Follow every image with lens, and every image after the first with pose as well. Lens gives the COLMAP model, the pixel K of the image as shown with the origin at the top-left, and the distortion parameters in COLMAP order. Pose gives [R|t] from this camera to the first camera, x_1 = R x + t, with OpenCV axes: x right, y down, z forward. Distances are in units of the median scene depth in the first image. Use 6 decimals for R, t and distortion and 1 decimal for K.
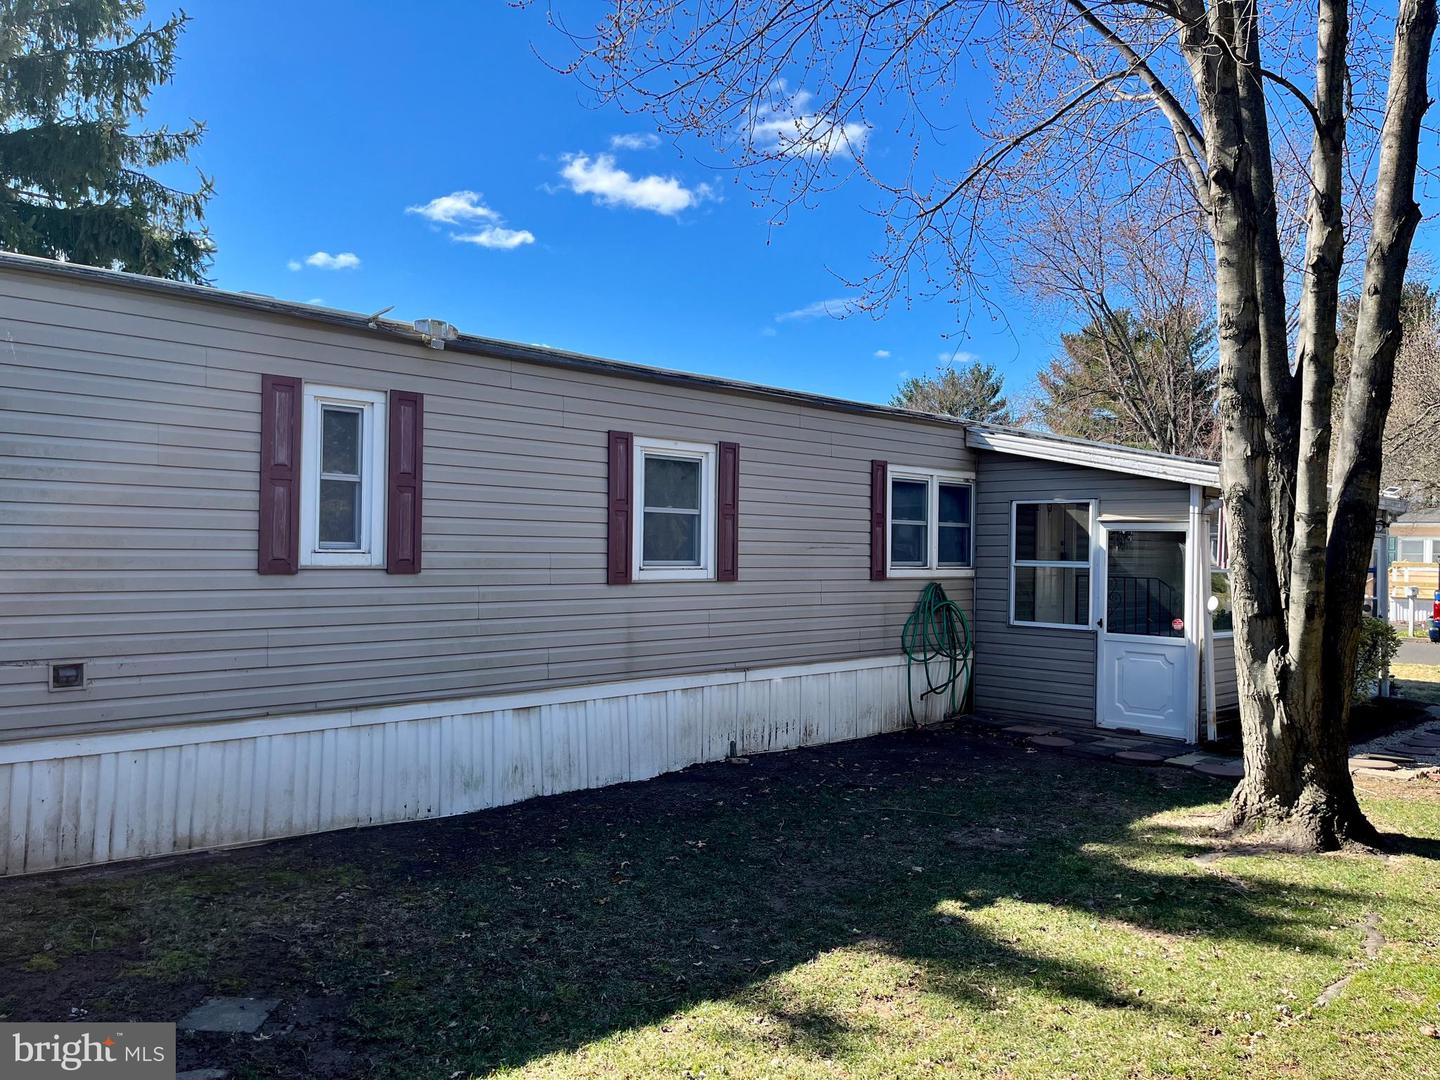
lens RADIAL K [[1093.2, 0, 720.6], [0, 1093.2, 550.1], [0, 0, 1]] dist [0.076304, -0.106974]
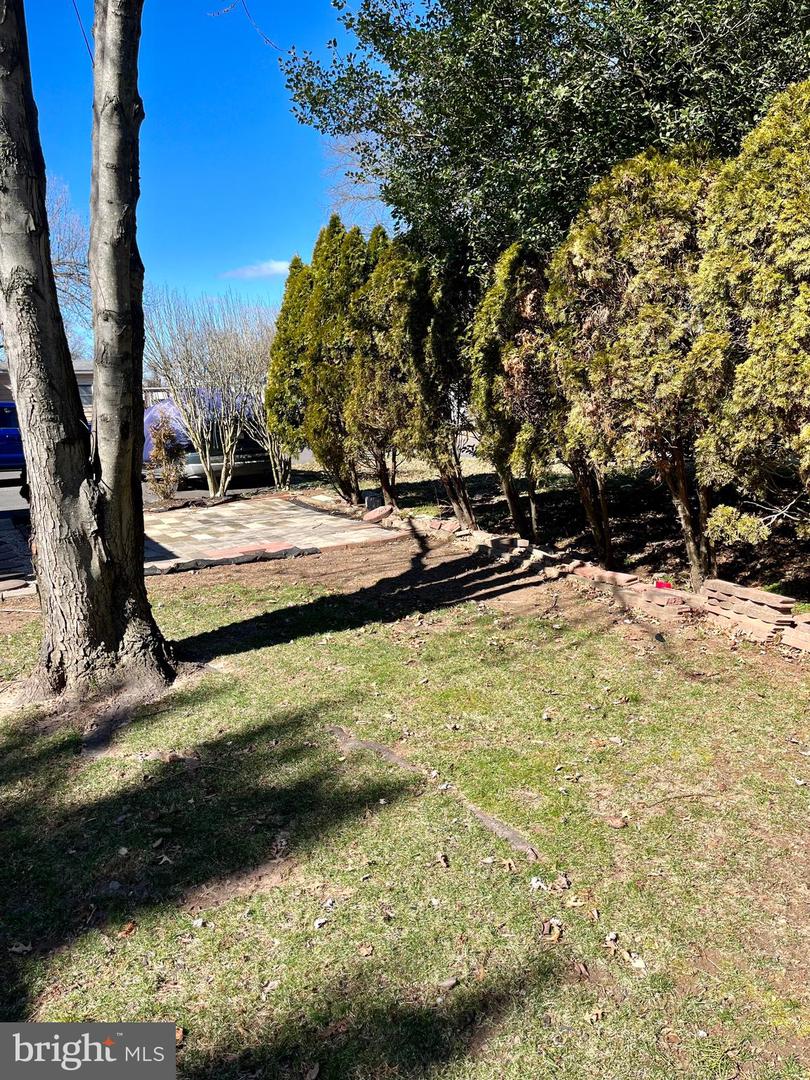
lens RADIAL K [[819.9, 0, 398.2], [0, 819.9, 551.3], [0, 0, 1]] dist [0.076304, -0.106974]
pose [[0.276369, -0.215292, 0.936627, -0.037279], [0.036063, 0.976222, 0.213753, 0.016972], [-0.960375, -0.025297, 0.277561, 0.592797]]
